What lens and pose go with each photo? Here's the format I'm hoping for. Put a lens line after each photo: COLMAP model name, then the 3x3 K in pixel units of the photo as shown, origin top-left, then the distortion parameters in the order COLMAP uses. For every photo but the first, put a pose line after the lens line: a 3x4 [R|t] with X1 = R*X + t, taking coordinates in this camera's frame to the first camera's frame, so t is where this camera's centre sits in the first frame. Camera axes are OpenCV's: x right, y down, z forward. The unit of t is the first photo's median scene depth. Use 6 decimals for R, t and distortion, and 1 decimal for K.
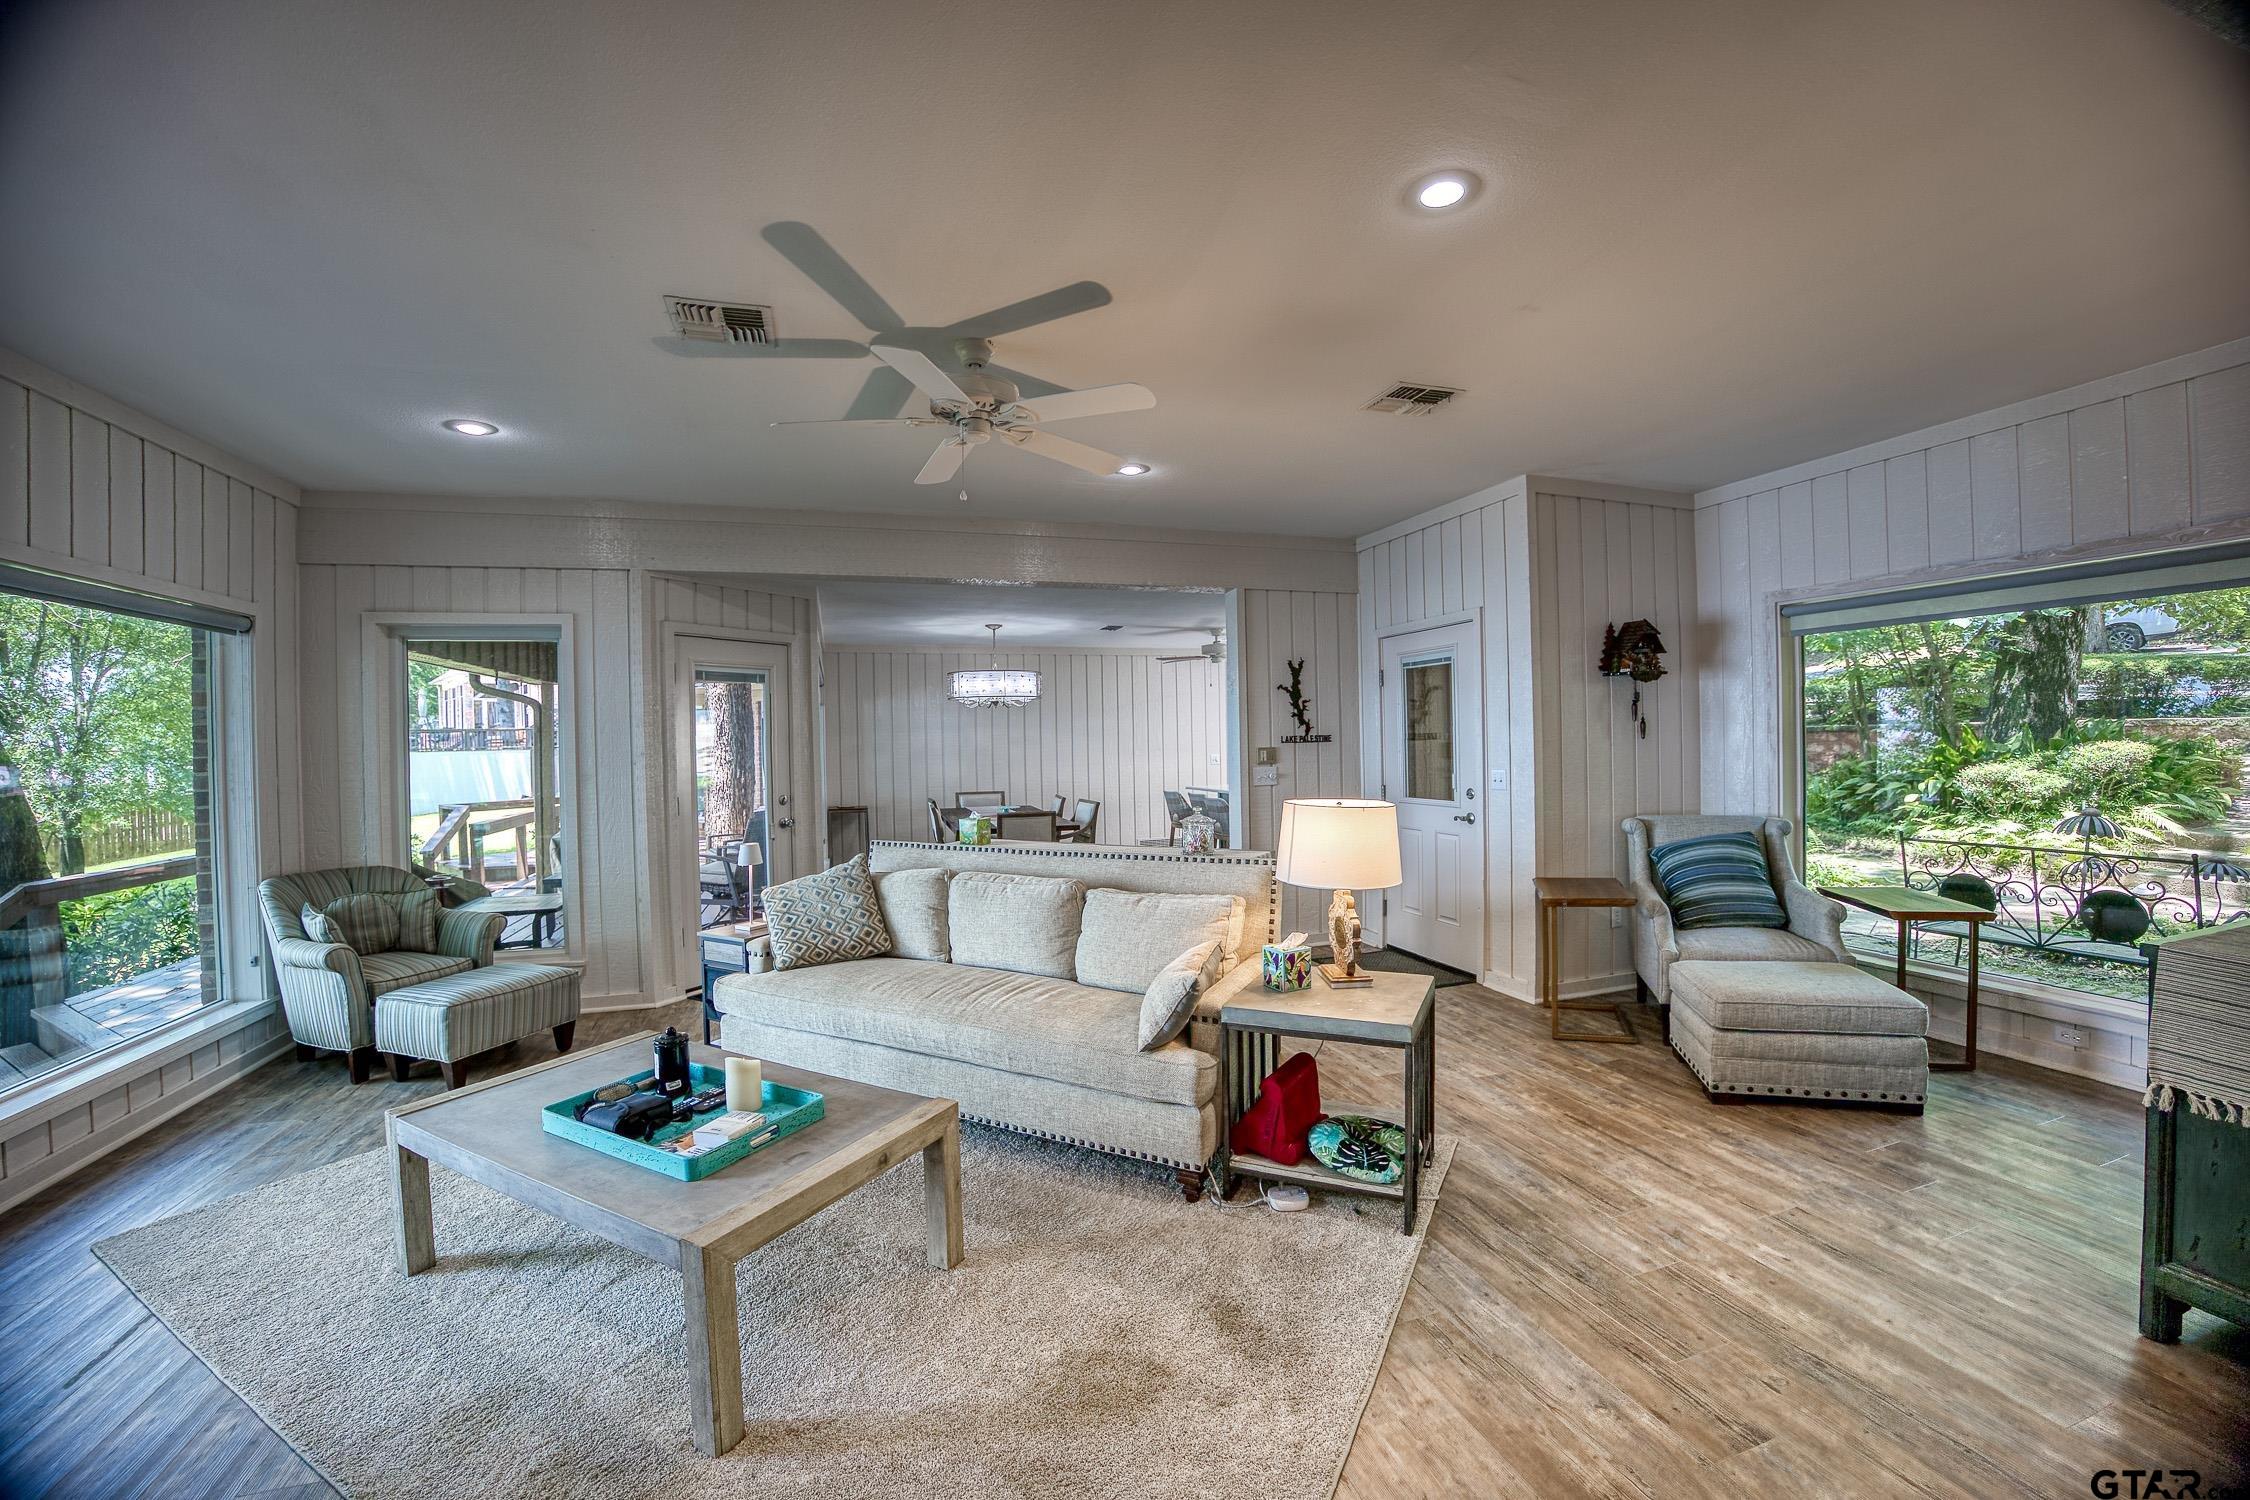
lens RADIAL K [[913.6, 0, 1102.2], [0, 913.6, 748.4], [0, 0, 1]] dist [-0.067310, 0.014195]
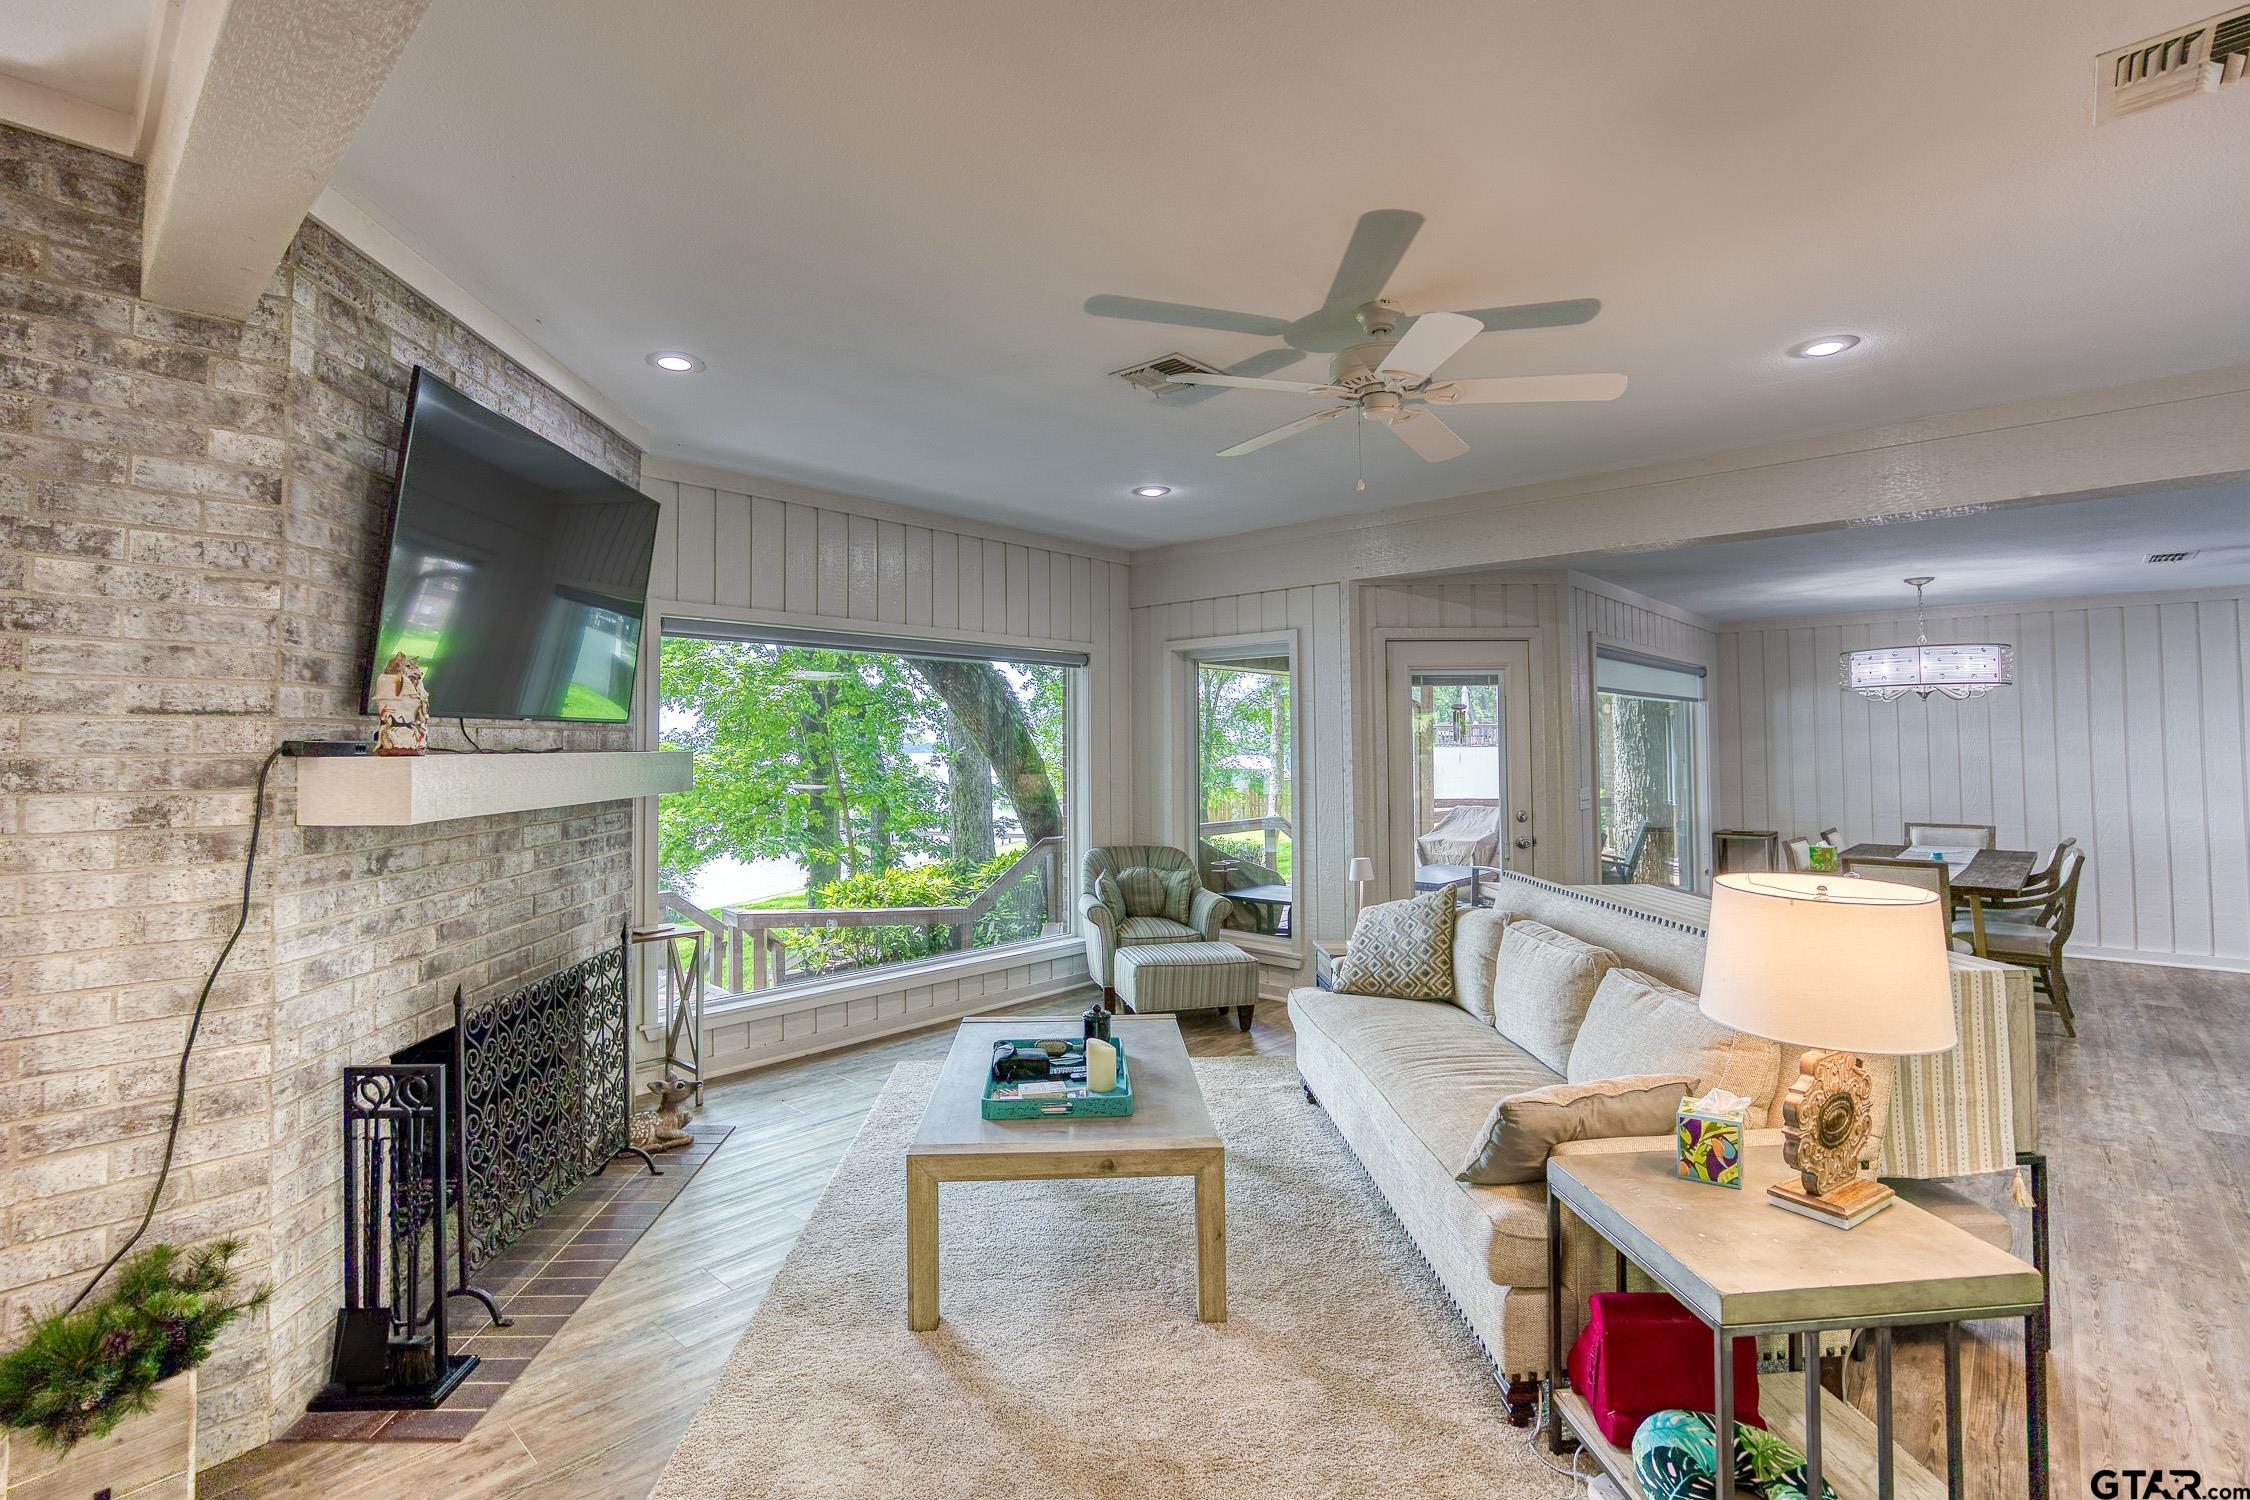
lens RADIAL K [[1036.2, 0, 1118.3], [0, 1036.2, 718.2], [0, 0, 1]] dist [-0.001005, -0.028394]
pose [[0.512950, -0.008297, -0.858378, 0.381895], [-0.012039, 0.999785, -0.016859, -0.020451], [0.858334, 0.018982, 0.512740, 0.181292]]
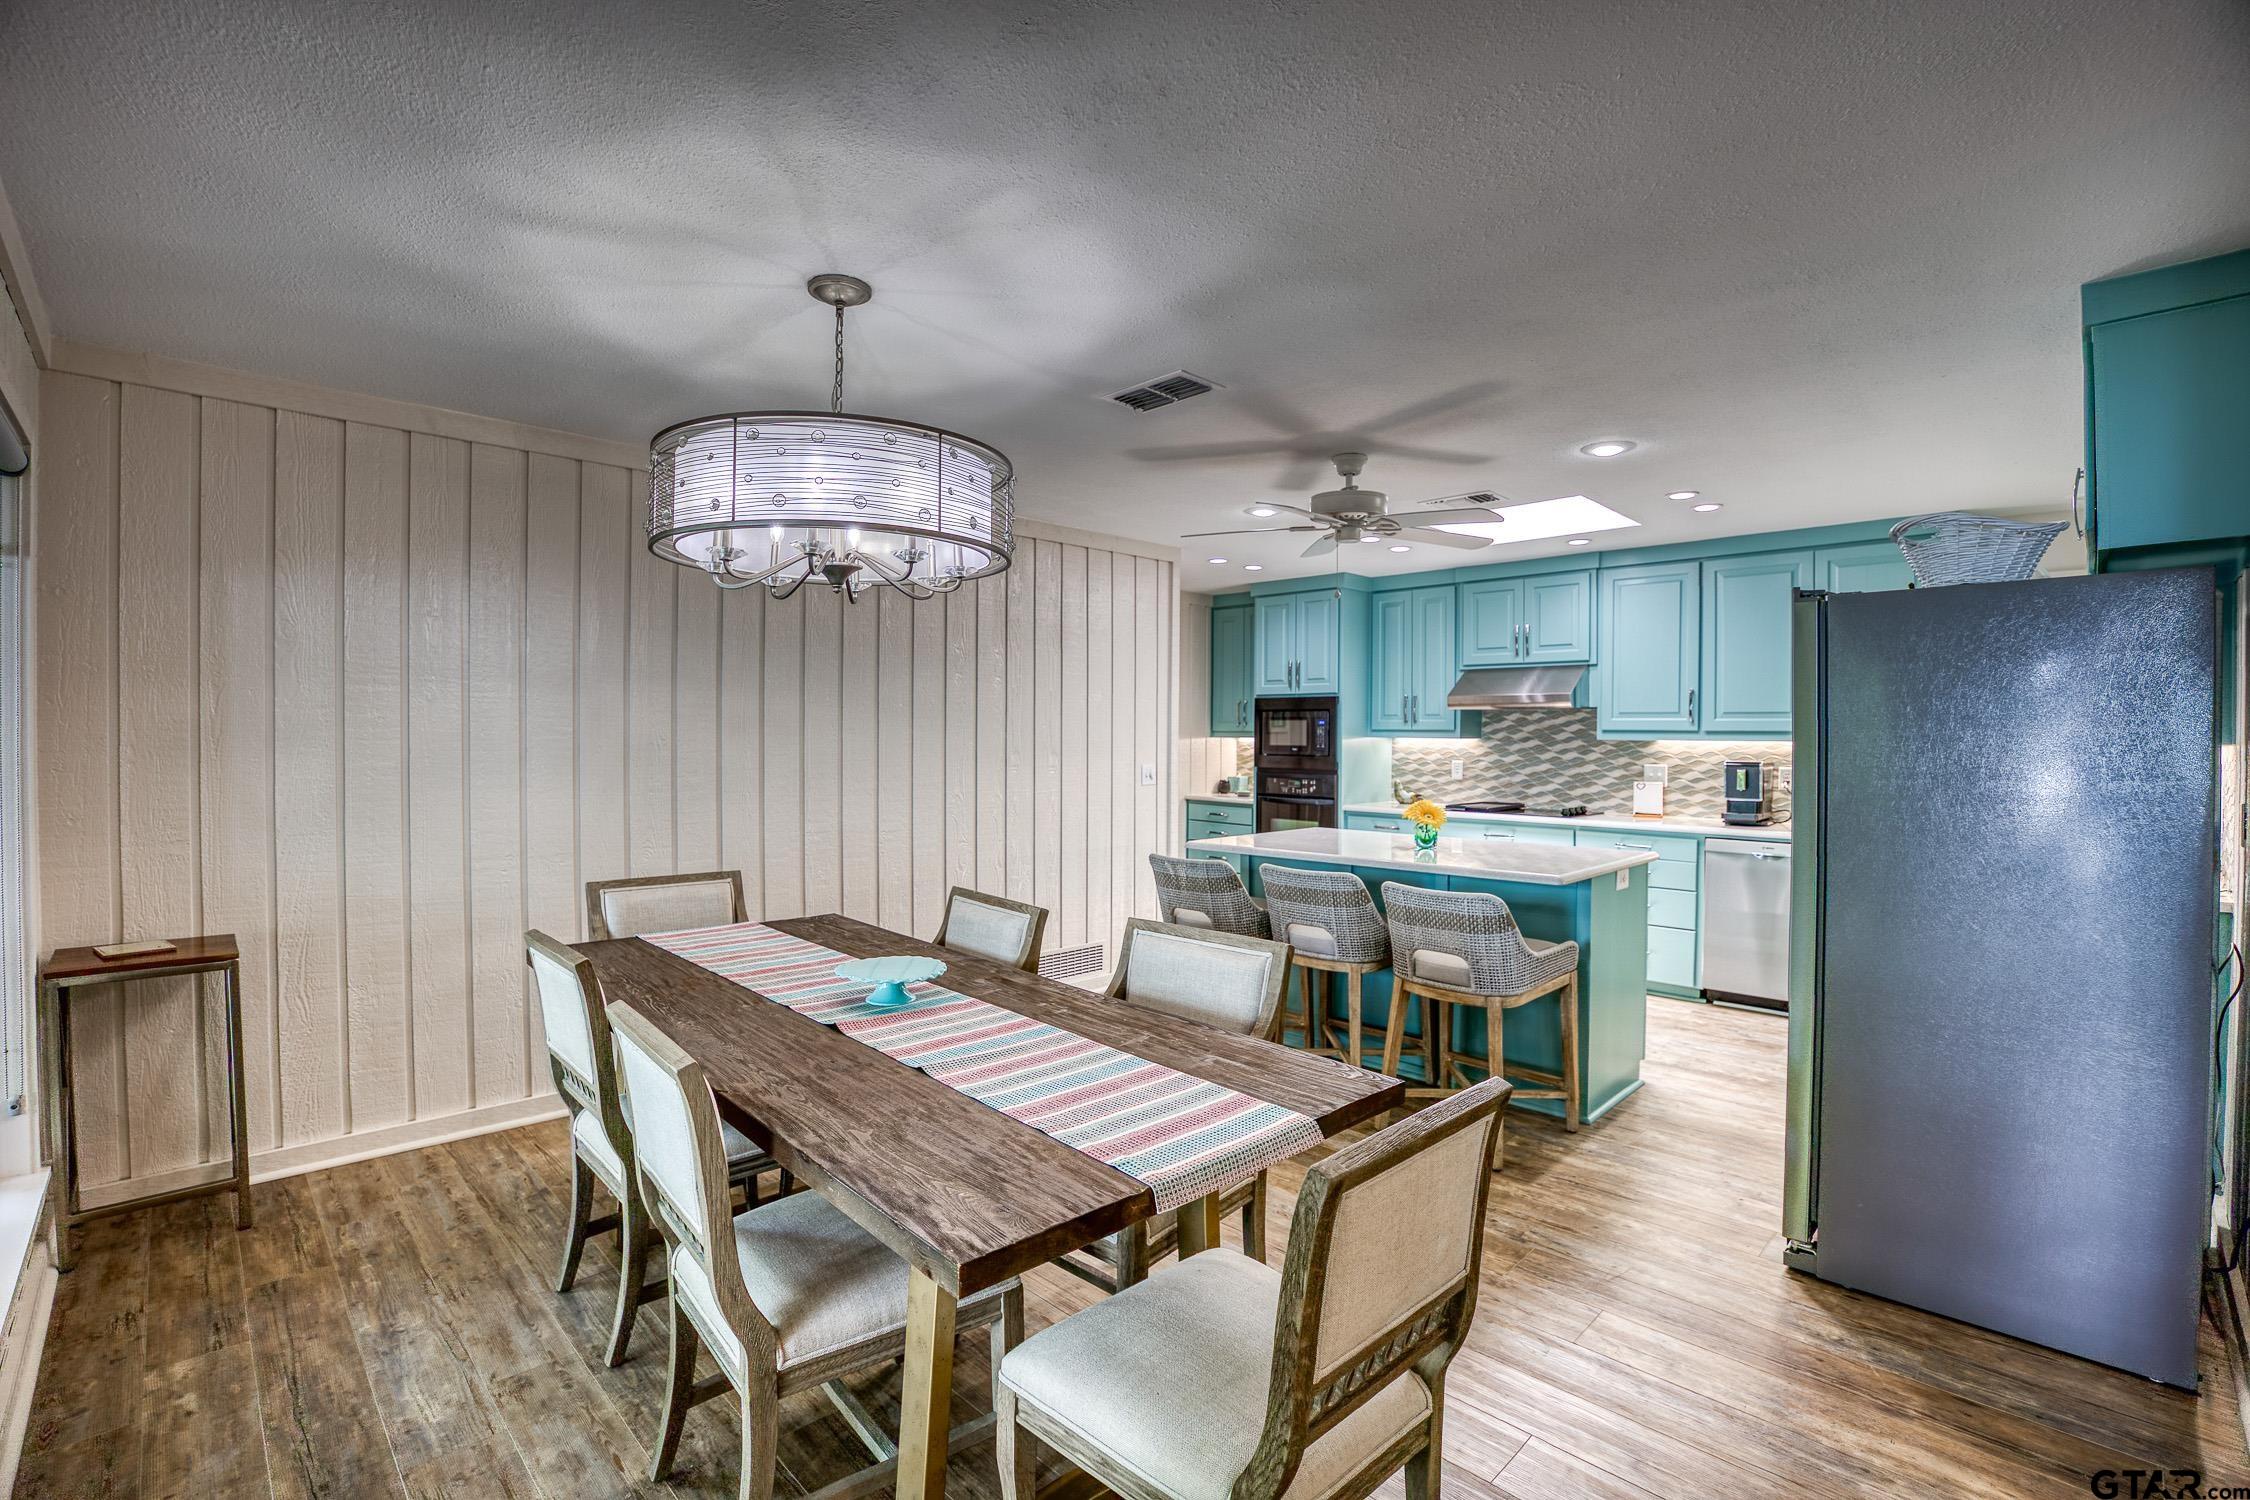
lens RADIAL K [[994.8, 0, 1125.0], [0, 994.8, 750.0], [0, 0, 1]] dist [-0.080404, 0.020121]
pose [[0.884337, 0.018950, 0.466465, -0.292990], [-0.020958, 0.999780, -0.000882, -0.001071], [-0.466379, -0.008996, 0.884539, 1.197638]]
